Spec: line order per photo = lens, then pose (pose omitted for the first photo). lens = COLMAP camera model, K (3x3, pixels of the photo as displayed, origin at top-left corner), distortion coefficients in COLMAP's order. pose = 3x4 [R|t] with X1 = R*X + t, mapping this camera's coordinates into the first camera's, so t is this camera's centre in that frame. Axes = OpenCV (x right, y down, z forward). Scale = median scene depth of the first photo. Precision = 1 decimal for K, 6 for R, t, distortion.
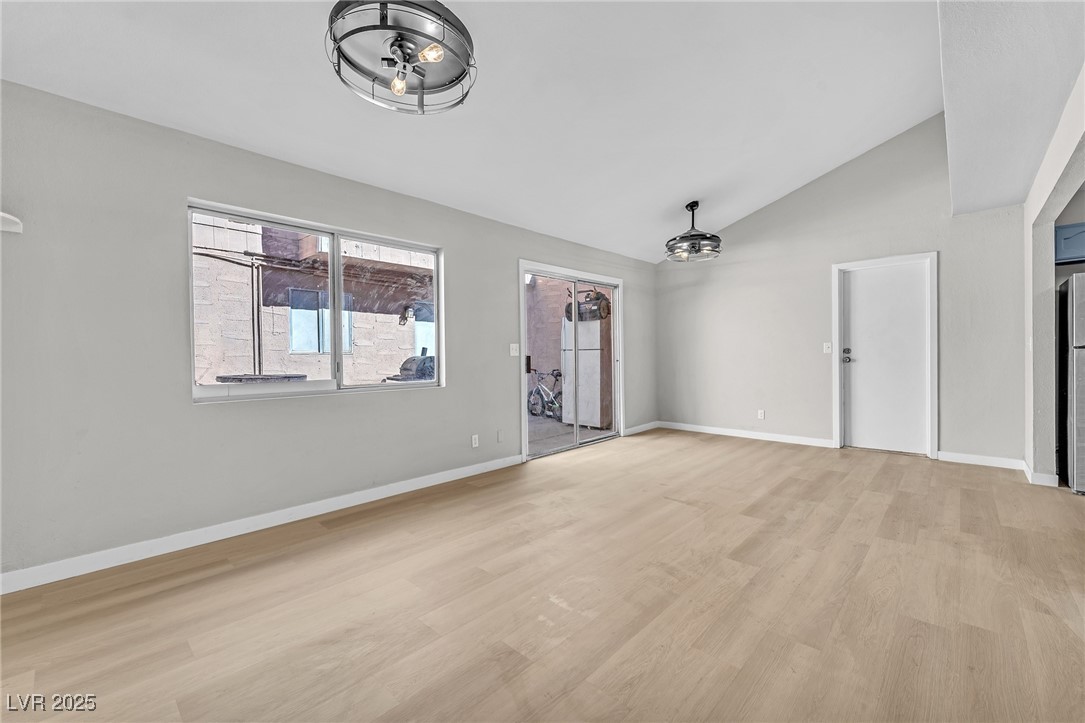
lens RADIAL K [[445.3, 0, 544.2], [0, 445.3, 360.6], [0, 0, 1]] dist [0.002483, 0.000216]
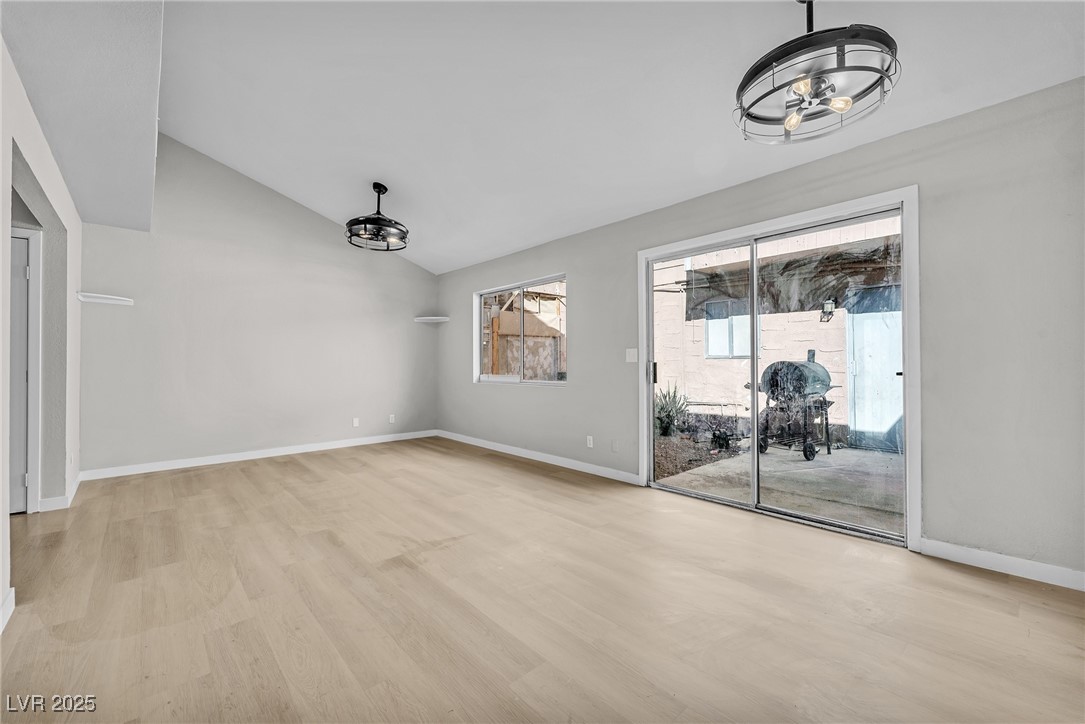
lens RADIAL K [[445.3, 0, 544.2], [0, 445.3, 361.1], [0, 0, 1]] dist [0.002483, 0.000216]
pose [[-0.089604, 0.006156, -0.995958, 0.804372], [-0.006493, 0.999956, 0.006765, -0.017072], [0.995956, 0.007073, -0.089561, 0.865921]]
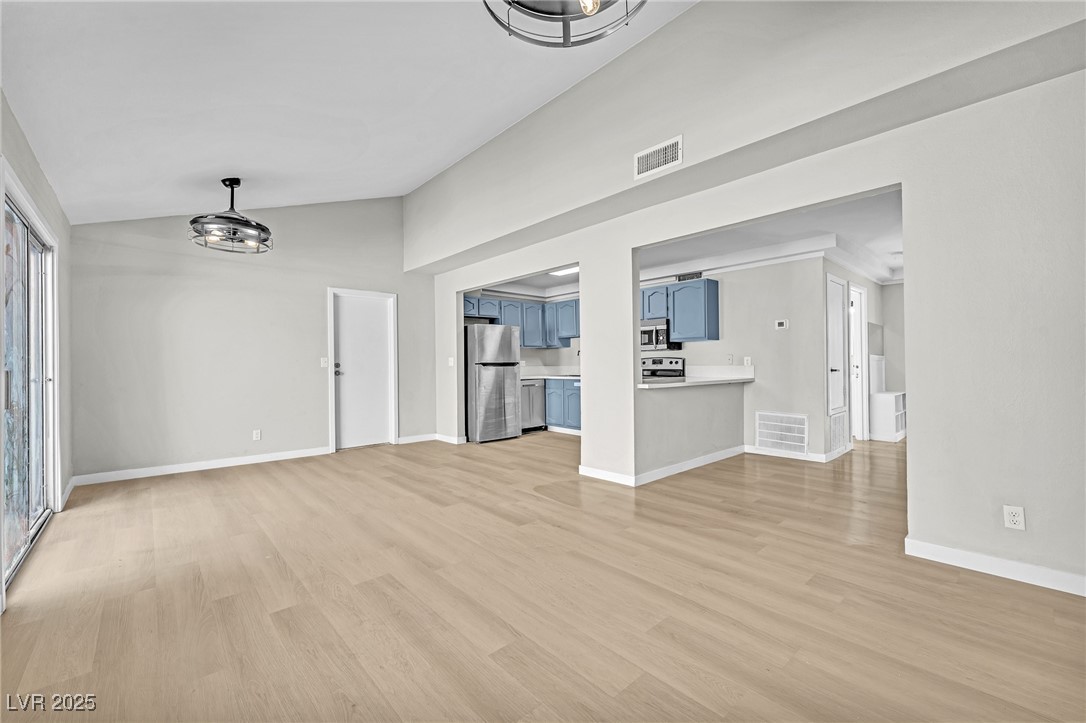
lens RADIAL K [[440.2, 0, 543.0], [0, 440.2, 361.5], [0, 0, 1]] dist [-0.001494, 0.000081]
pose [[0.087711, 0.015714, 0.996022, -0.426757], [0.021124, 0.999621, -0.017631, -0.000730], [-0.995922, 0.022586, 0.087346, 0.412714]]
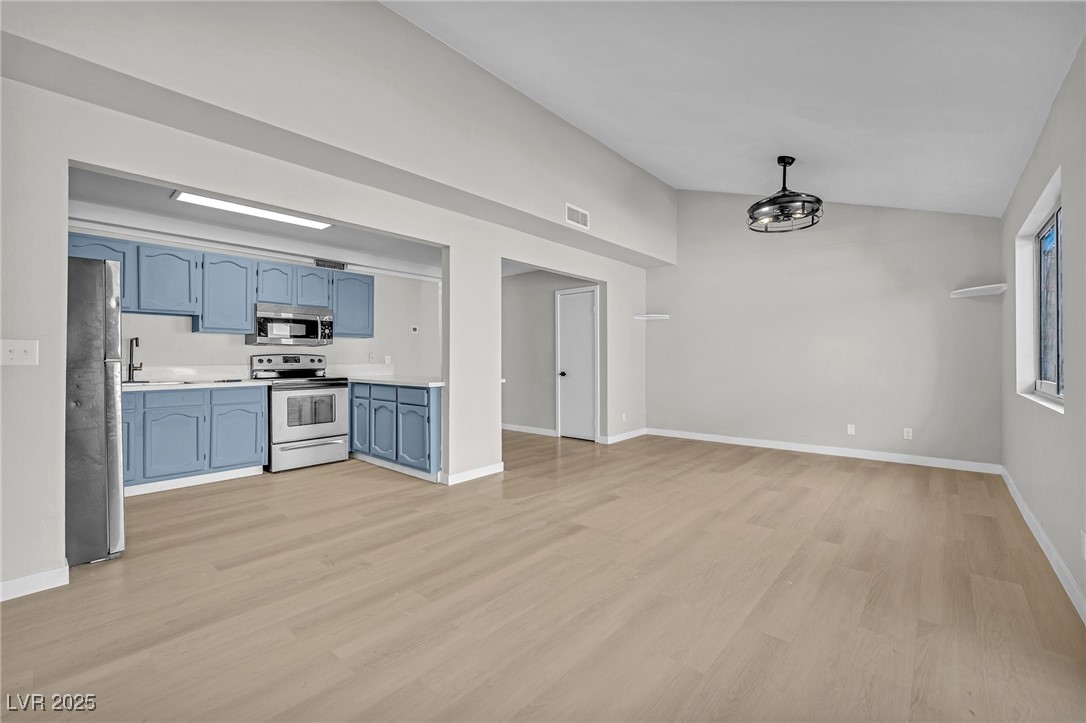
lens RADIAL K [[453.6, 0, 539.9], [0, 453.6, 357.1], [0, 0, 1]] dist [-0.000458, -0.000263]
pose [[-0.999619, 0.013617, -0.023996, 0.363789], [0.013468, 0.999889, 0.006378, -0.020770], [0.024080, 0.006052, -0.999692, 1.278663]]
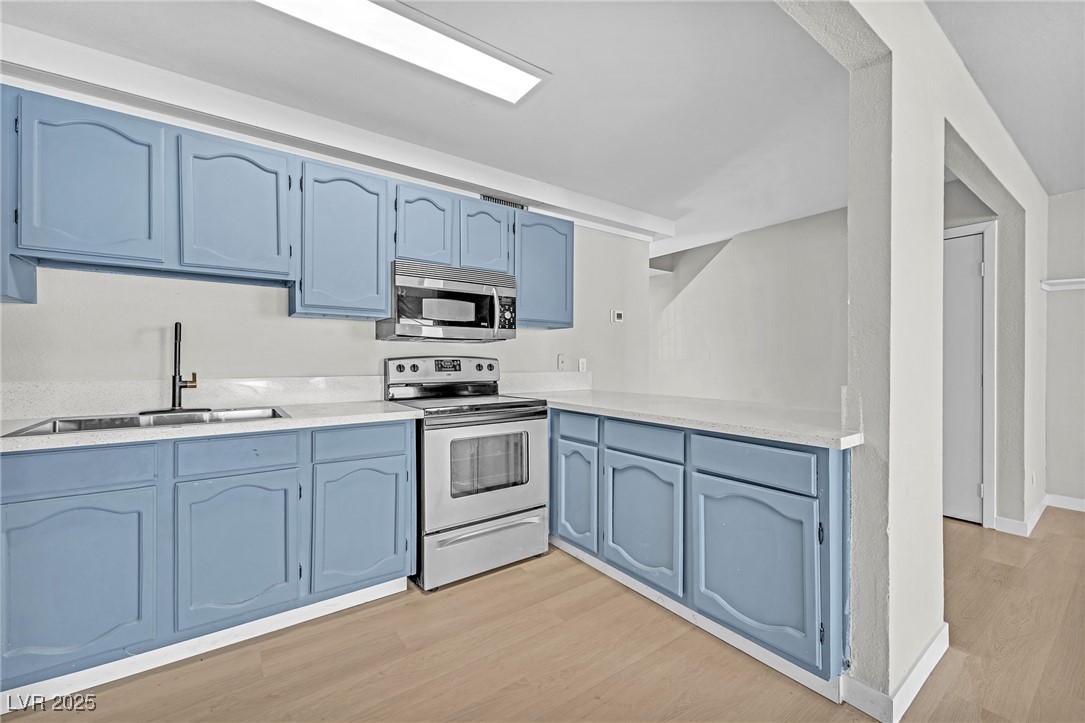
lens RADIAL K [[445.3, 0, 544.2], [0, 445.3, 360.6], [0, 0, 1]] dist [0.002483, 0.000216]
pose [[-0.982265, 0.011308, 0.187156, 0.686594], [0.013321, 0.999866, 0.009505, -0.026865], [-0.187023, 0.011829, -0.982284, 0.757604]]
